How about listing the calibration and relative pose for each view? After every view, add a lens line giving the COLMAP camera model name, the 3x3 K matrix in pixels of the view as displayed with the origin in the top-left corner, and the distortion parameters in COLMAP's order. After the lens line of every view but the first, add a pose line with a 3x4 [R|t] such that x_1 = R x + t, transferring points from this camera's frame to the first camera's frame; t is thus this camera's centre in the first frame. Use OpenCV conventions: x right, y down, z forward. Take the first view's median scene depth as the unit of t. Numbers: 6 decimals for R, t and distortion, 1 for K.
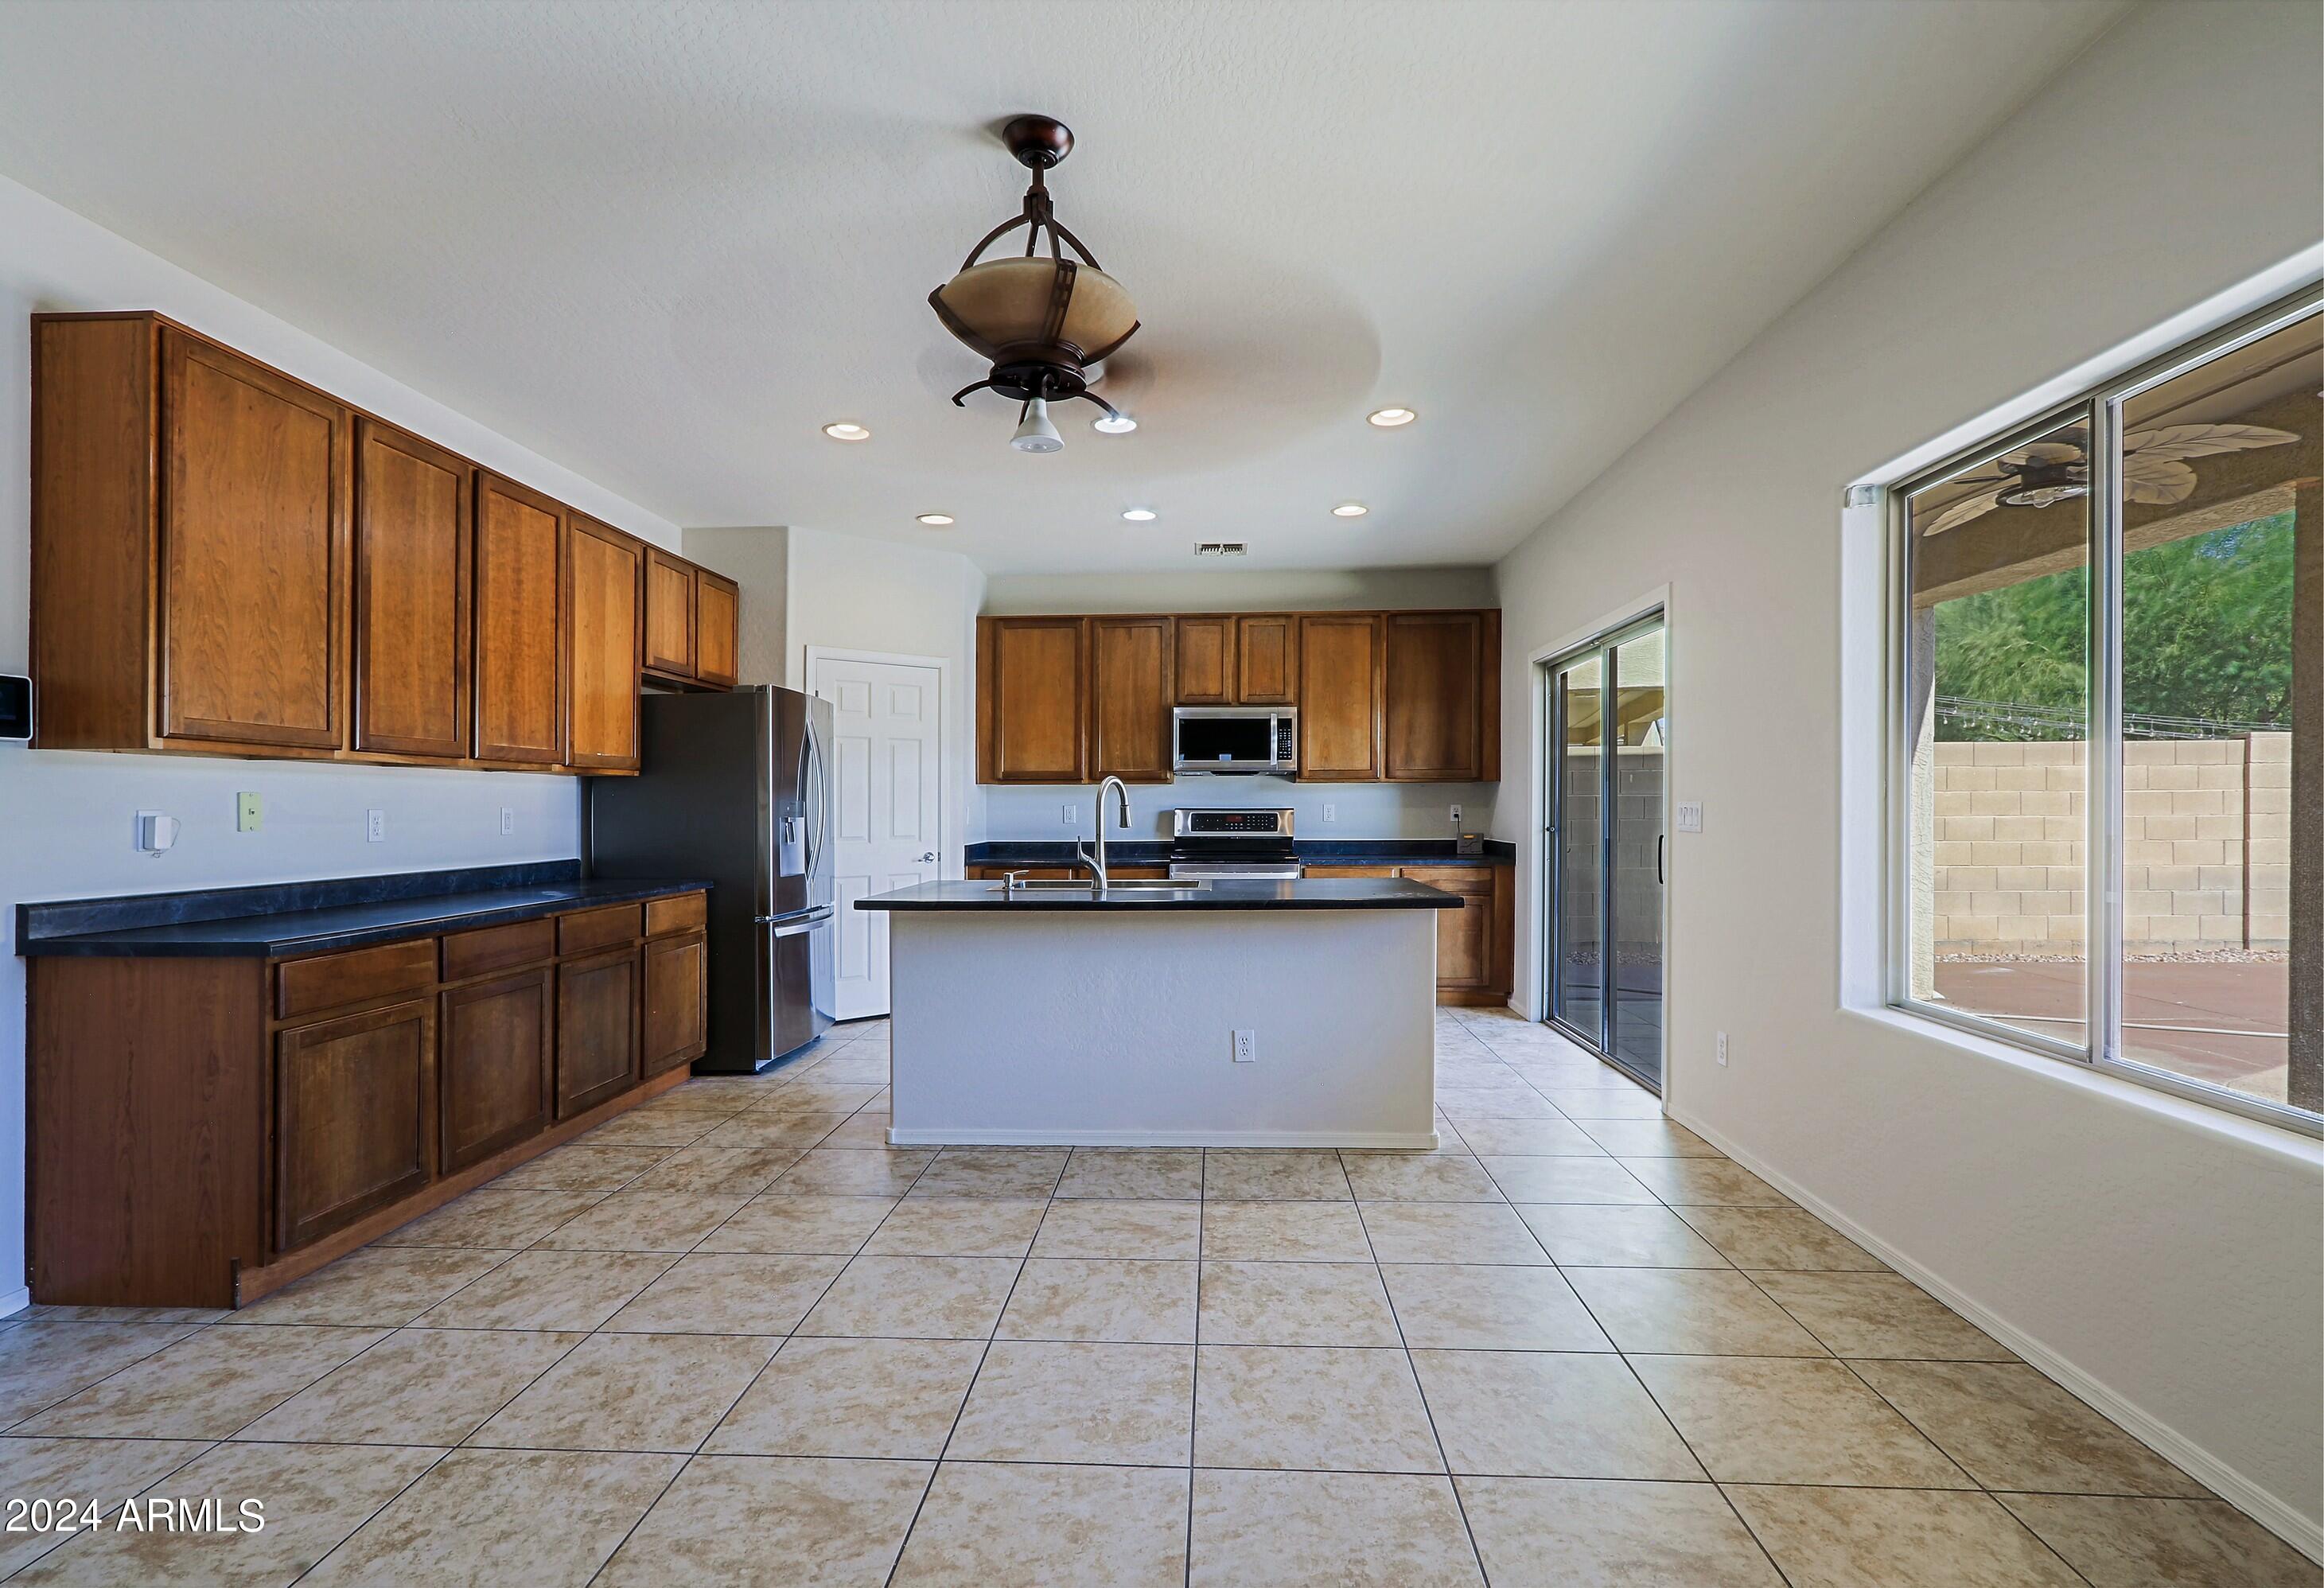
lens RADIAL K [[1121.6, 0, 1174.3], [0, 1121.6, 809.0], [0, 0, 1]] dist [-0.002941, 0.000258]
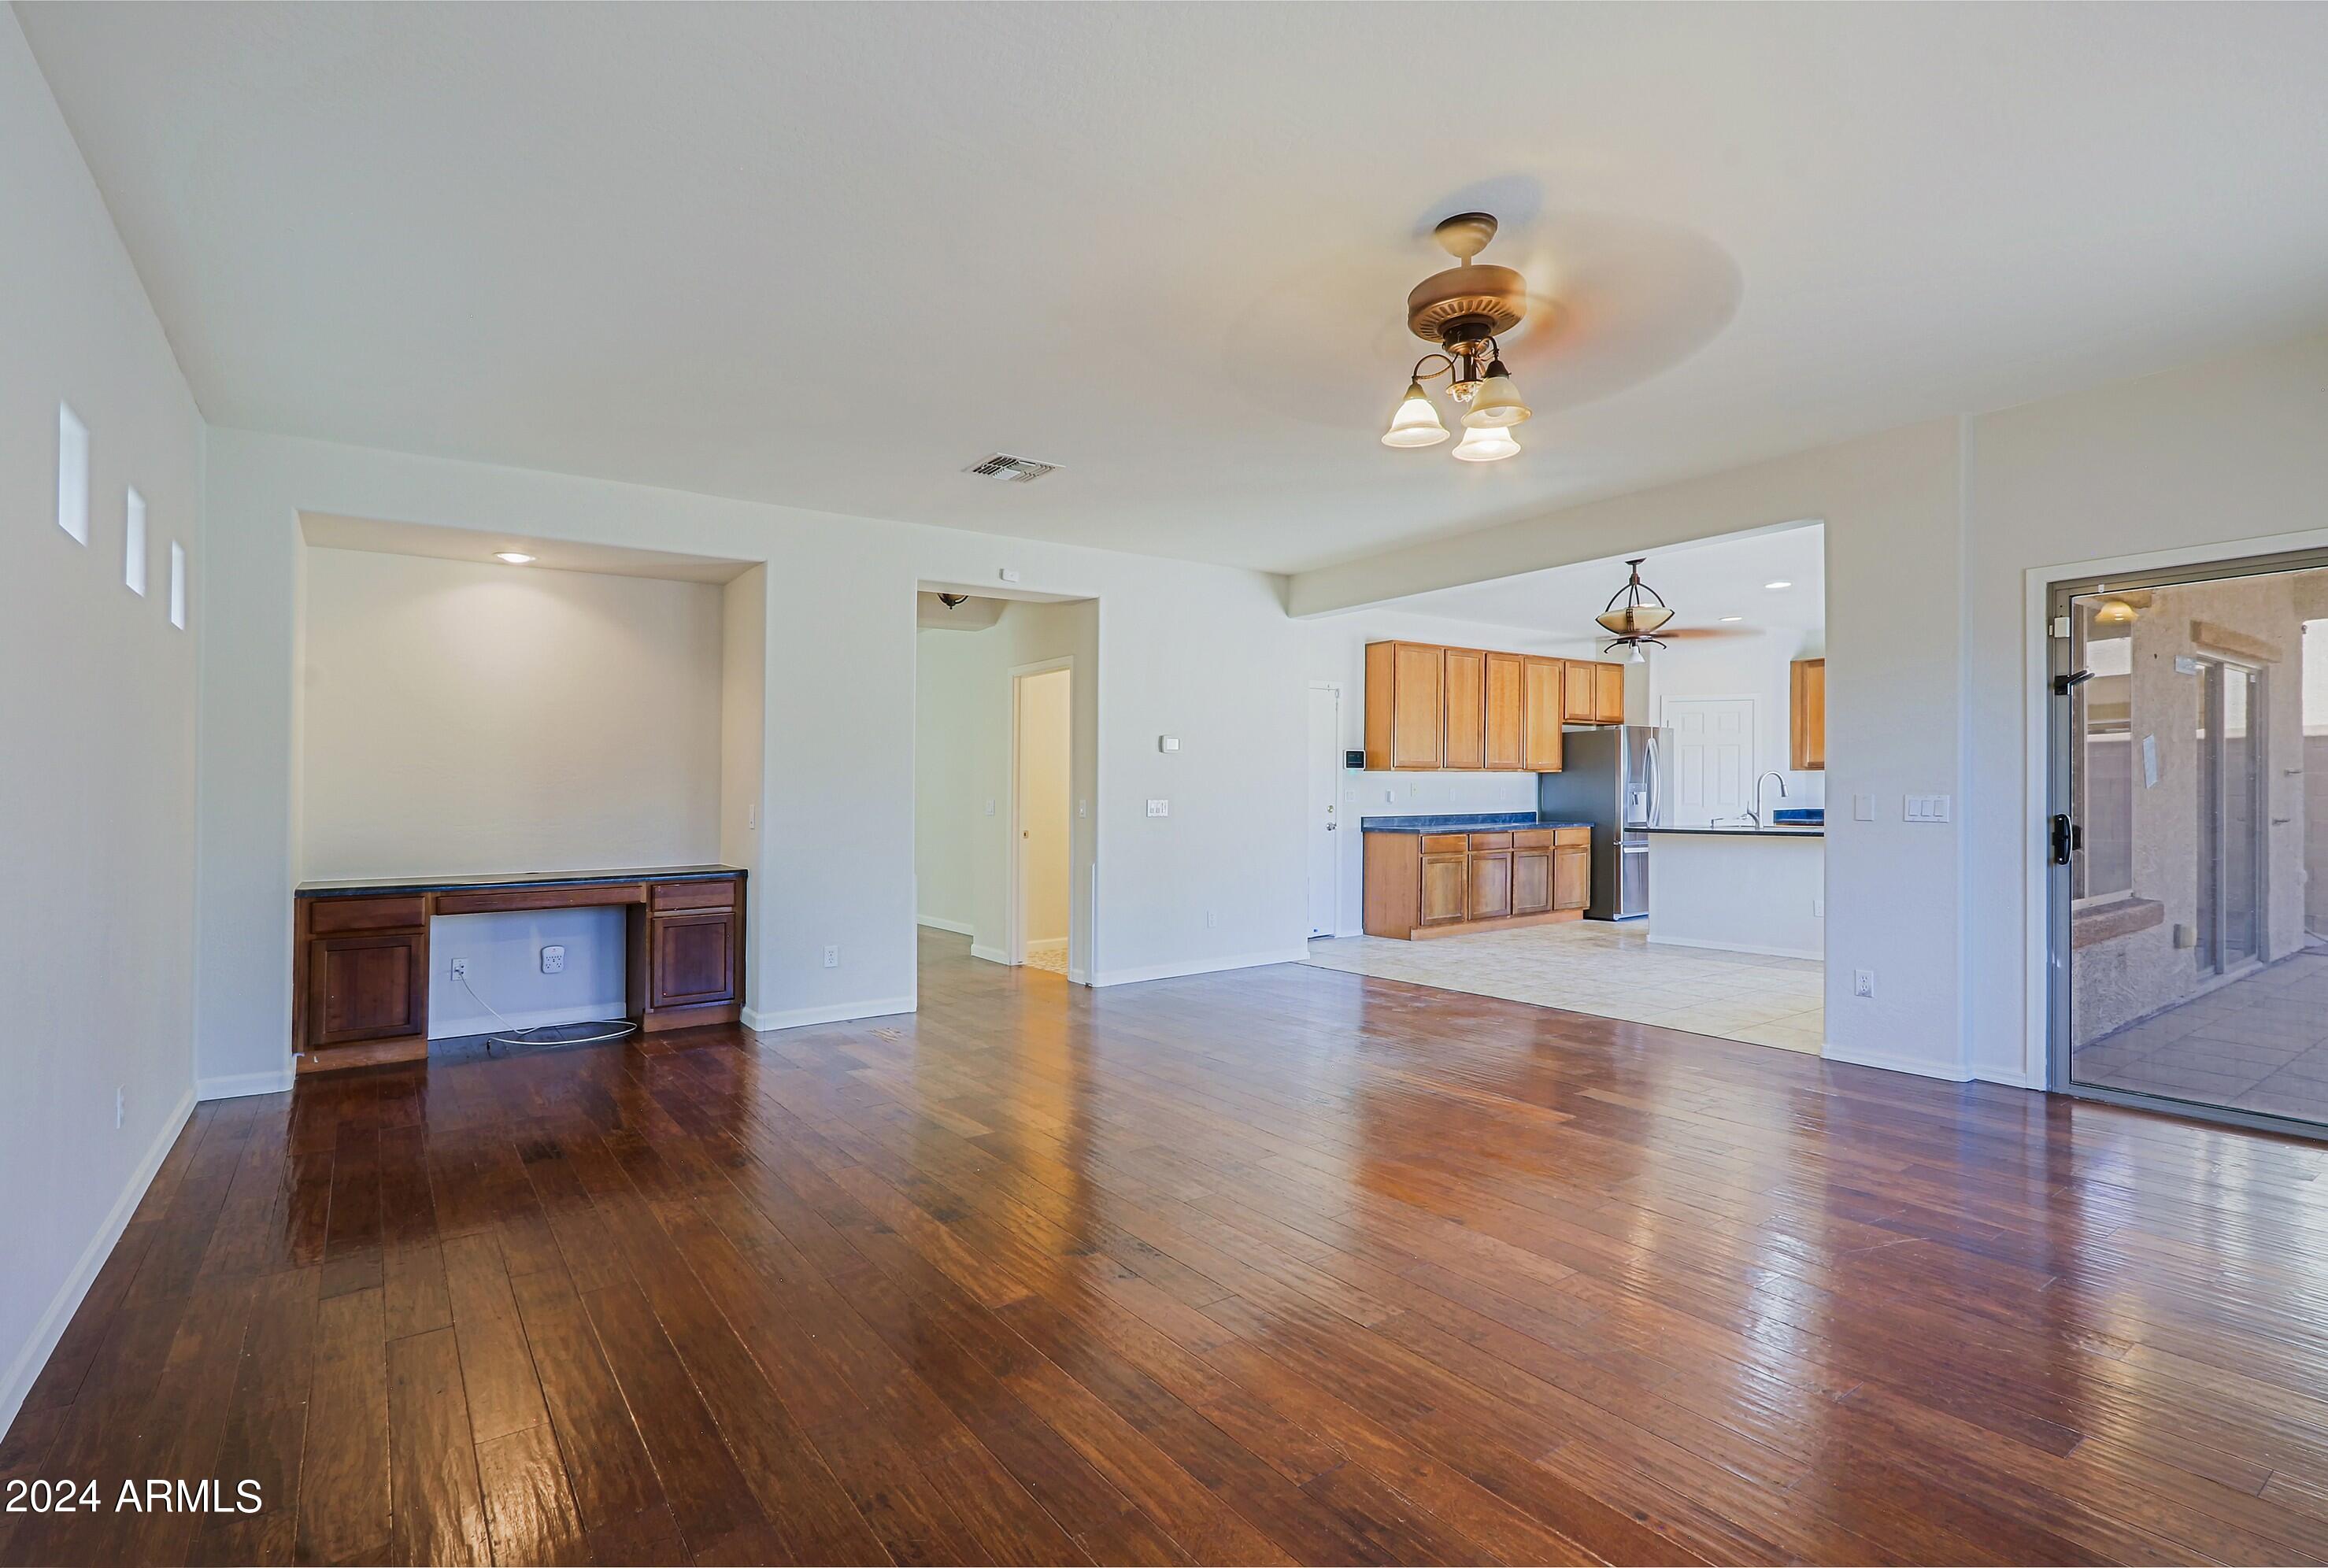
lens RADIAL K [[1095.9, 0, 1182.7], [0, 1095.9, 797.4], [0, 0, 1]] dist [-0.008059, 0.002390]
pose [[0.629874, 0.009436, -0.776640, 0.747200], [-0.000092, 0.999927, 0.012075, -0.008468], [0.776697, -0.007534, 0.629829, -0.936551]]
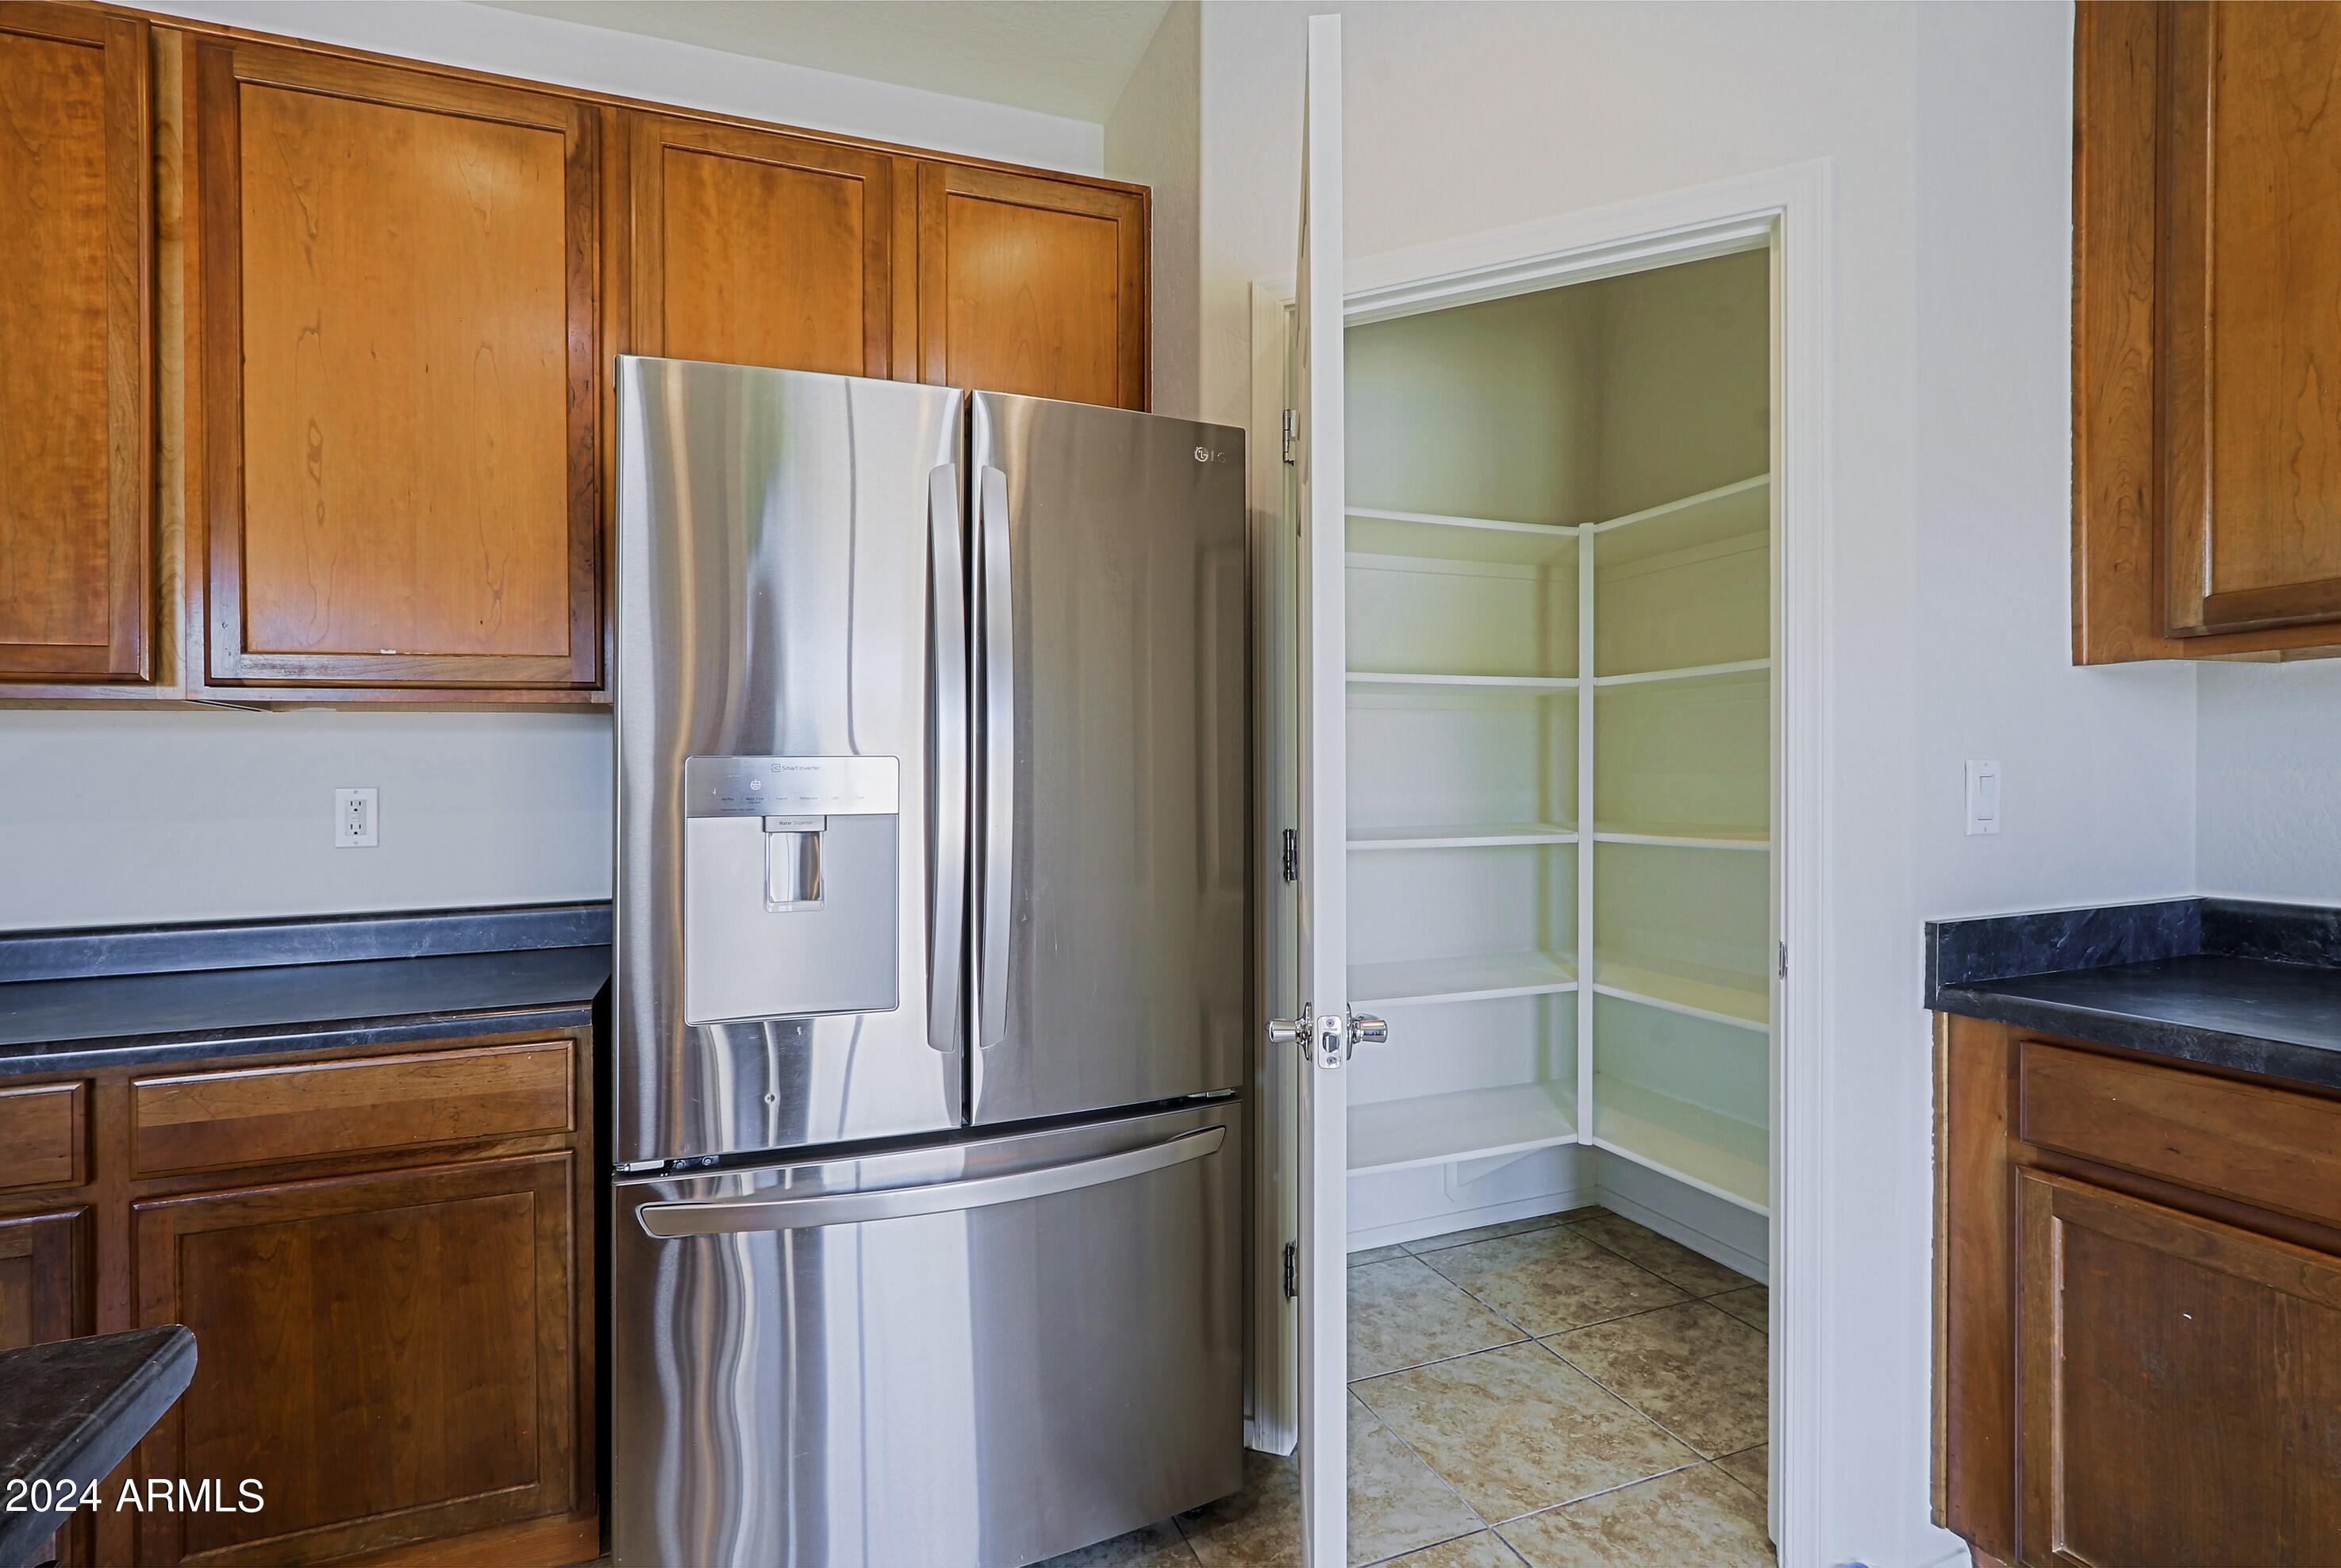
lens RADIAL K [[1102.1, 0, 1155.4], [0, 1102.1, 788.5], [0, 0, 1]] dist [-0.008059, 0.002390]
pose [[0.388281, 0.009607, -0.921491, -0.057928], [0.014163, 0.999765, 0.016390, -0.004293], [0.921432, -0.019415, 0.388054, 1.185549]]
